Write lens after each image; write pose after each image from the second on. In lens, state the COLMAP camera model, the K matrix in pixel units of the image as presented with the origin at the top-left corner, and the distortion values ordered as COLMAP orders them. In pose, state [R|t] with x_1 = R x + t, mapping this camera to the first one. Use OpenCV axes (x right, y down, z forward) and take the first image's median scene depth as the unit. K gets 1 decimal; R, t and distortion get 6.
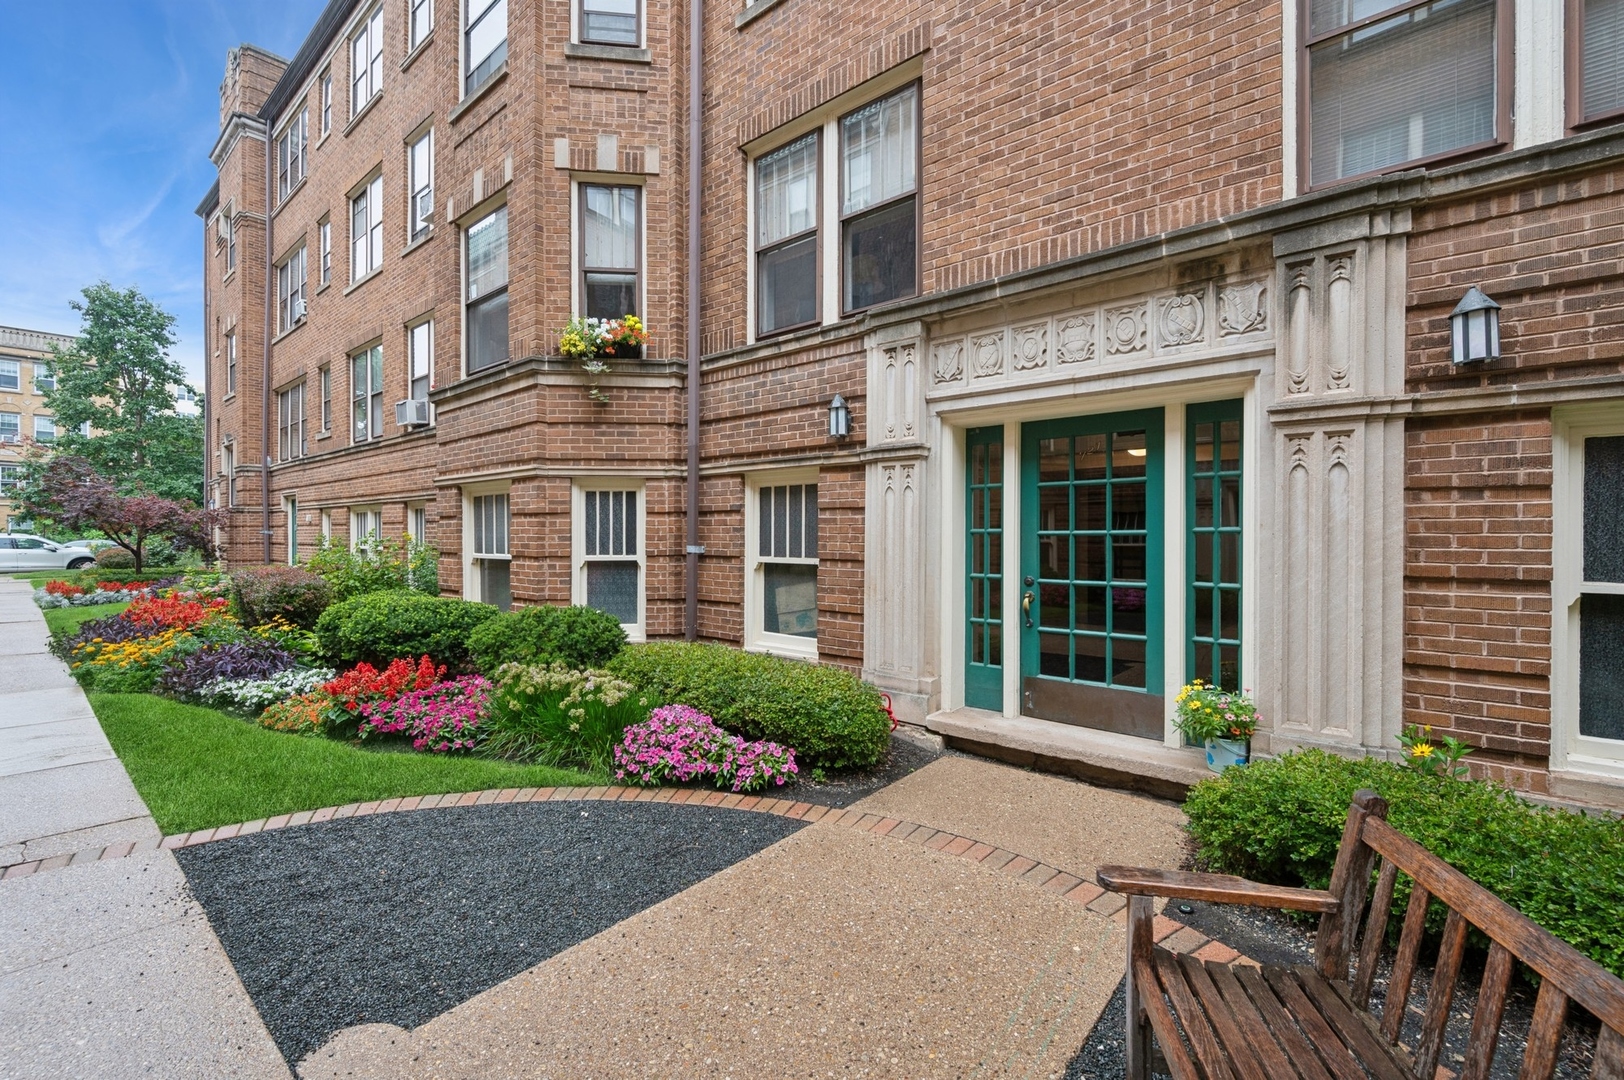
lens RADIAL K [[731.6, 0, 812.0], [0, 731.6, 540.0], [0, 0, 1]] dist [-0.000323, -0.000071]
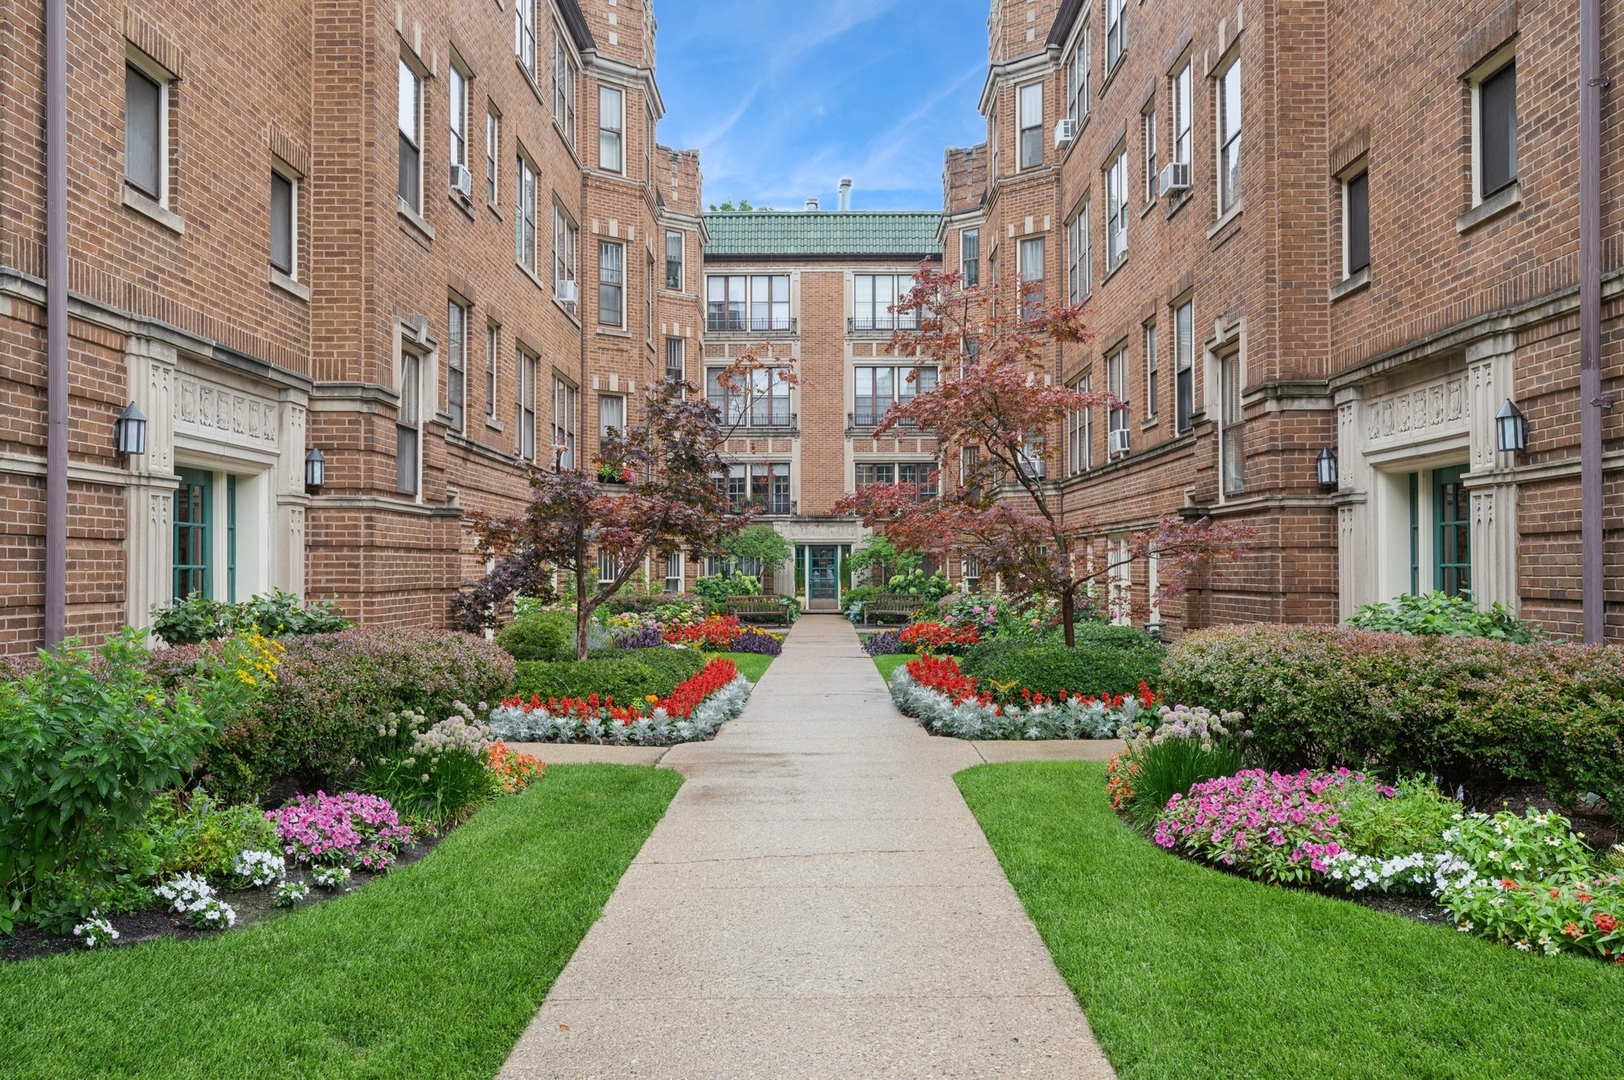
lens RADIAL K [[1407.5, 0, 812.0], [0, 1407.5, 540.0], [0, 0, 1]] dist [-0.000208, -0.000707]
pose [[0.663338, -0.018500, -0.748091, 0.765801], [-0.002427, 0.999636, -0.026873, 0.006764], [0.748316, 0.019642, 0.663052, -0.702287]]
